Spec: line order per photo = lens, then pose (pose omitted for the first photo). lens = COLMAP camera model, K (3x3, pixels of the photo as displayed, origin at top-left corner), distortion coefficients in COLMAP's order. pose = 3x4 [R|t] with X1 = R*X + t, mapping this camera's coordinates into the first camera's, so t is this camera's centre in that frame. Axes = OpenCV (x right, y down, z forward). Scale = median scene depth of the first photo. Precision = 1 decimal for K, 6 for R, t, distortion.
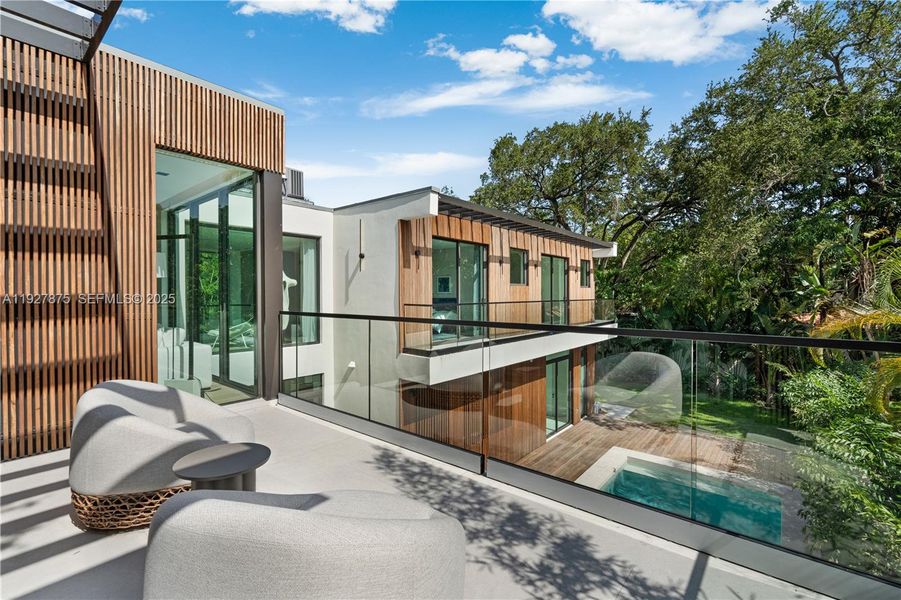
lens RADIAL K [[401.5, 0, 445.8], [0, 401.5, 299.1], [0, 0, 1]] dist [-0.008223, -0.002112]
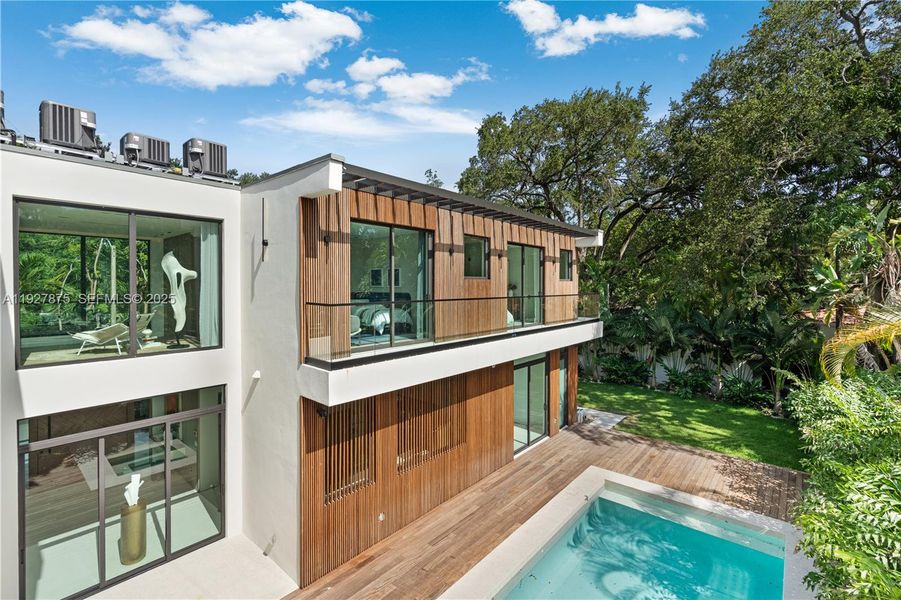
lens RADIAL K [[401.5, 0, 448.4], [0, 401.5, 290.1], [0, 0, 1]] dist [-0.008223, -0.002112]
pose [[0.999796, 0.006350, -0.019193, 0.109208], [-0.006321, 0.999979, 0.001555, -0.008777], [0.019203, -0.001433, 0.999815, 0.114845]]
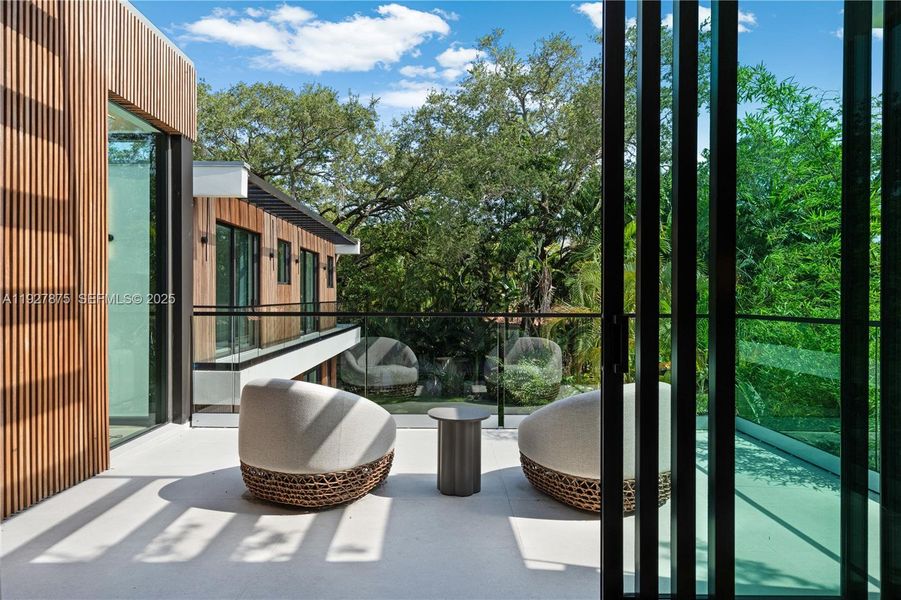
lens RADIAL K [[522.9, 0, 450.3], [0, 522.9, 302.2], [0, 0, 1]] dist [-0.030972, -0.001084]
pose [[0.753544, -0.003305, 0.657389, -0.214568], [0.004229, 0.999991, 0.000179, 0.003749], [-0.657384, 0.002645, 0.753551, -0.037243]]
